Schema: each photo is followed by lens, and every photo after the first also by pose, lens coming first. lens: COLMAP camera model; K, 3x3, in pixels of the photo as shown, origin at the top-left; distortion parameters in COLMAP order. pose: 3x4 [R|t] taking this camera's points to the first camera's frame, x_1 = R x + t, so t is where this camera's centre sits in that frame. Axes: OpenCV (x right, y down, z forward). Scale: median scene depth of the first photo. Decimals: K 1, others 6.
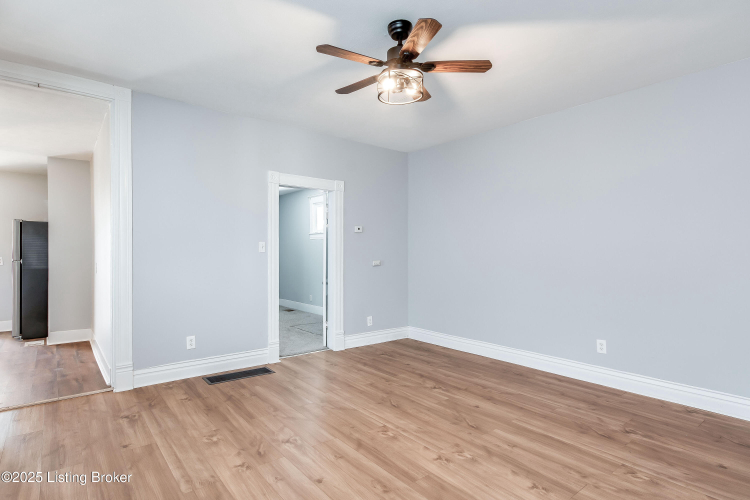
lens RADIAL K [[396.7, 0, 372.6], [0, 396.7, 254.6], [0, 0, 1]] dist [0.006176, 0.000755]
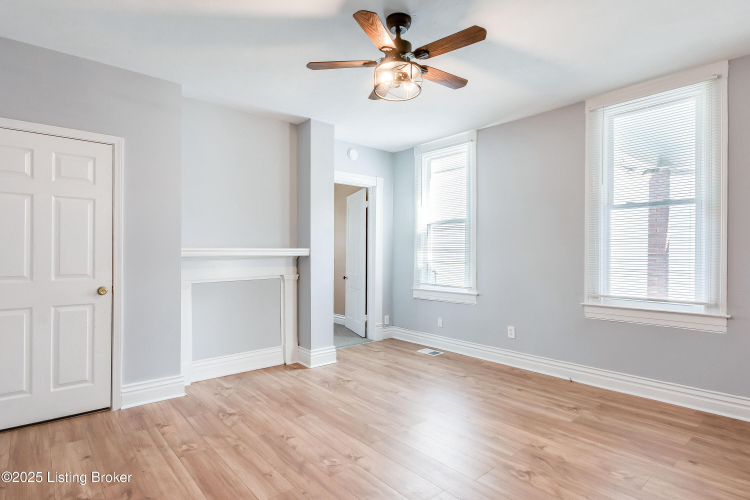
lens RADIAL K [[396.7, 0, 373.2], [0, 396.7, 247.9], [0, 0, 1]] dist [0.006176, 0.000755]
pose [[-0.999634, -0.001871, -0.026992, 0.140034], [-0.001988, 0.999989, 0.004311, -0.017761], [0.026984, 0.004363, -0.999626, 1.805490]]
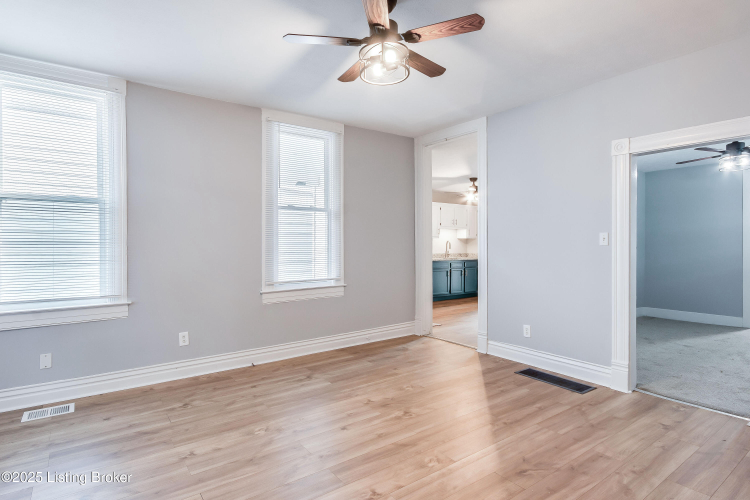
lens RADIAL K [[396.7, 0, 372.4], [0, 396.7, 247.7], [0, 0, 1]] dist [0.006176, 0.000755]
pose [[-0.047142, 0.004416, -0.998878, 0.888925], [-0.009927, 0.999939, 0.004889, -0.000924], [0.998839, 0.010147, -0.047096, 0.928935]]
